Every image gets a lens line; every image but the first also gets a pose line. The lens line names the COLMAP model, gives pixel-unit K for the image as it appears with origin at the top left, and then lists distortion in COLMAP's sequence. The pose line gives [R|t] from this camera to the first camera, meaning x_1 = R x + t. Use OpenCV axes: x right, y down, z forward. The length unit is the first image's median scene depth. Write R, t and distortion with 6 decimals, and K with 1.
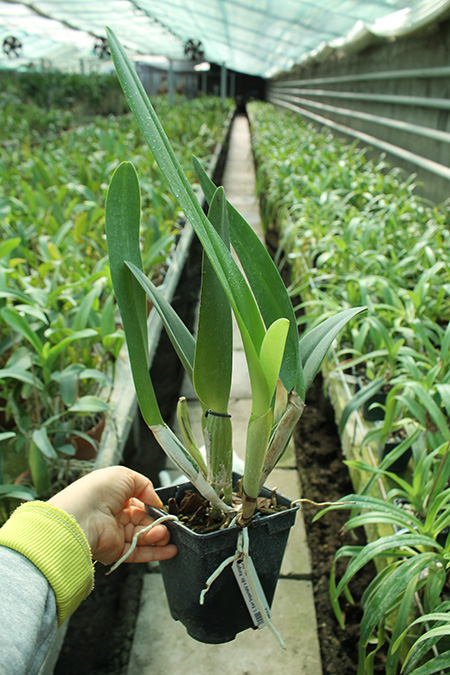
lens RADIAL K [[570.3, 0, 221.9], [0, 570.3, 328.0], [0, 0, 1]] dist [-0.144773, 0.133714]
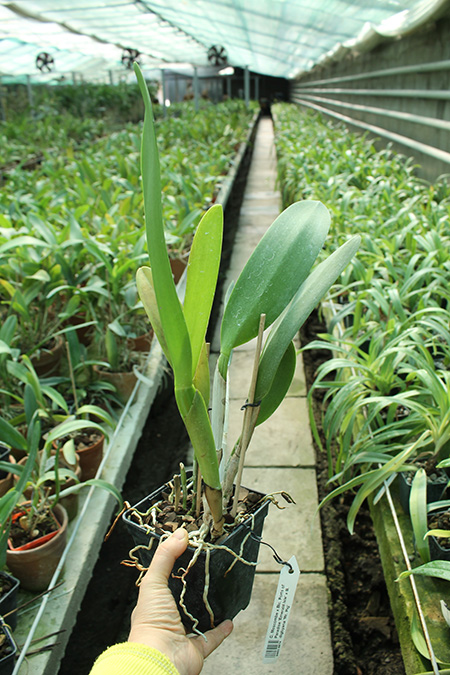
lens RADIAL K [[570.3, 0, 221.9], [0, 570.3, 328.0], [0, 0, 1]] dist [-0.144773, 0.133714]
pose [[0.997879, -0.029471, -0.058034, 0.007674], [0.029125, 0.999553, -0.006807, 0.031898], [0.058209, 0.005102, 0.998291, -0.072172]]
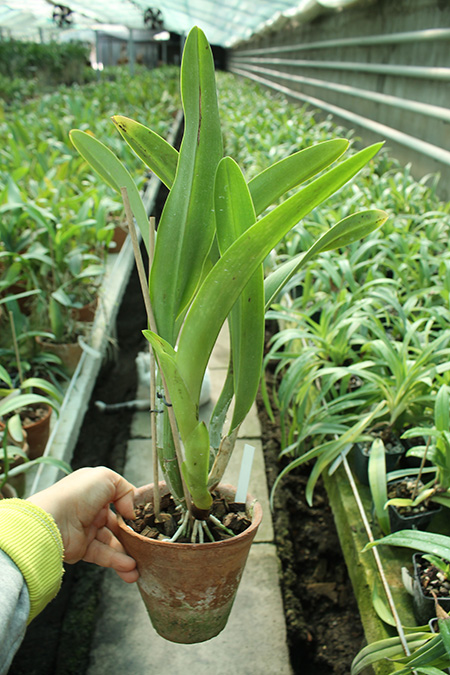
lens RADIAL K [[570.3, 0, 221.9], [0, 570.3, 328.0], [0, 0, 1]] dist [-0.144773, 0.133714]
pose [[0.997942, -0.026212, 0.058528, 0.000906], [0.023493, 0.998634, 0.046679, 0.032230], [-0.059672, -0.045208, 0.997194, -0.066554]]
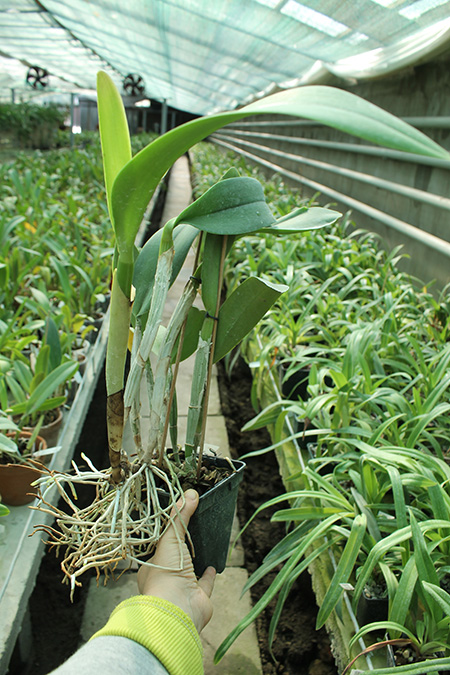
lens RADIAL K [[570.3, 0, 221.9], [0, 570.3, 328.0], [0, 0, 1]] dist [-0.144773, 0.133714]
pose [[0.993683, 0.015153, 0.111193, 0.000901], [-0.008268, 0.998035, -0.062116, -0.051016], [-0.111916, 0.060804, 0.991856, 0.114241]]
